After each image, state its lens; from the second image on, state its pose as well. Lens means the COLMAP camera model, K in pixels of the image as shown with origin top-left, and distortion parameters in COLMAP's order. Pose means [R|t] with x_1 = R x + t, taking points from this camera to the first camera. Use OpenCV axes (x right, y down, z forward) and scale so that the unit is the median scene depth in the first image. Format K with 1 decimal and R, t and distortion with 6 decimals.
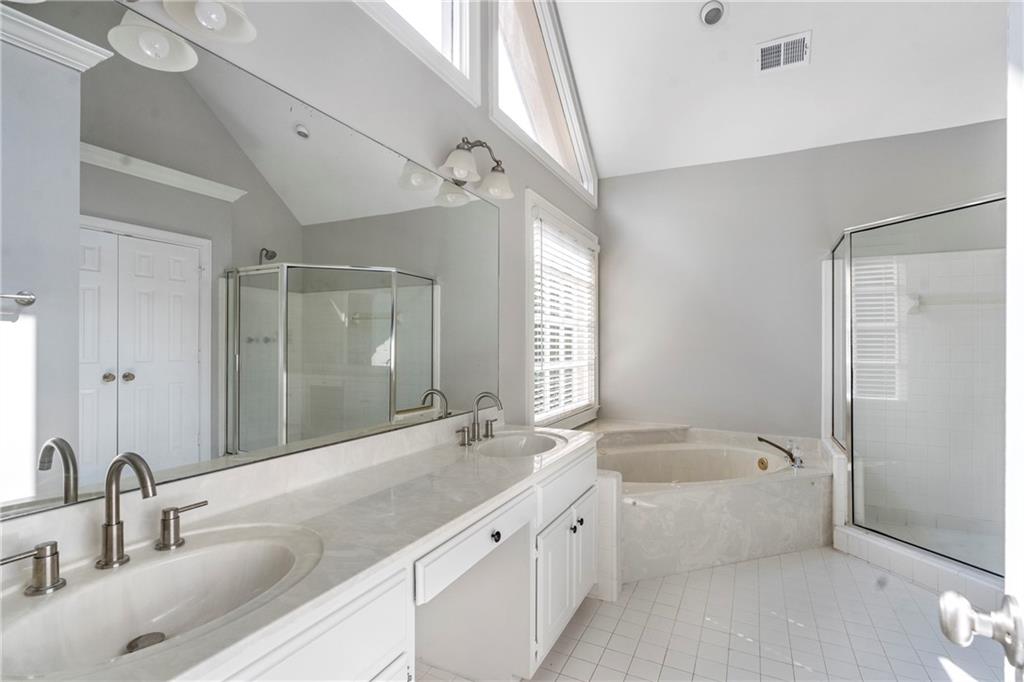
lens RADIAL K [[469.5, 0, 513.2], [0, 469.5, 343.3], [0, 0, 1]] dist [-0.007334, 0.003231]
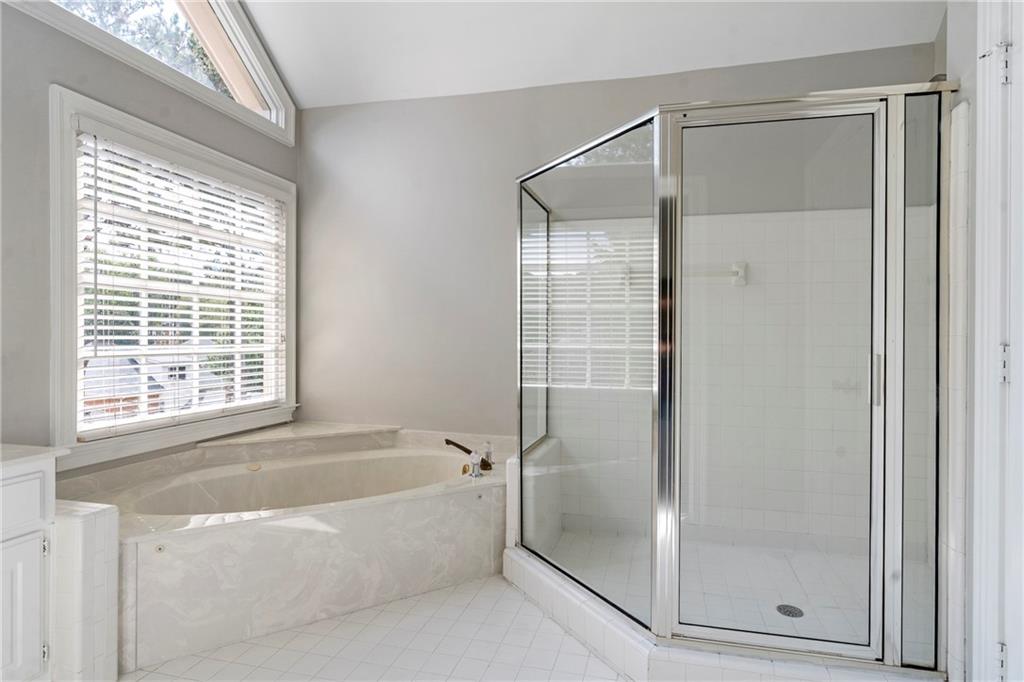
lens RADIAL K [[519.2, 0, 521.3], [0, 519.2, 337.0], [0, 0, 1]] dist [-0.006982, 0.004201]
pose [[0.977459, 0.000872, 0.211122, 0.443011], [-0.002437, 0.999971, 0.007152, 0.019223], [-0.211109, -0.007505, 0.977434, 0.110642]]
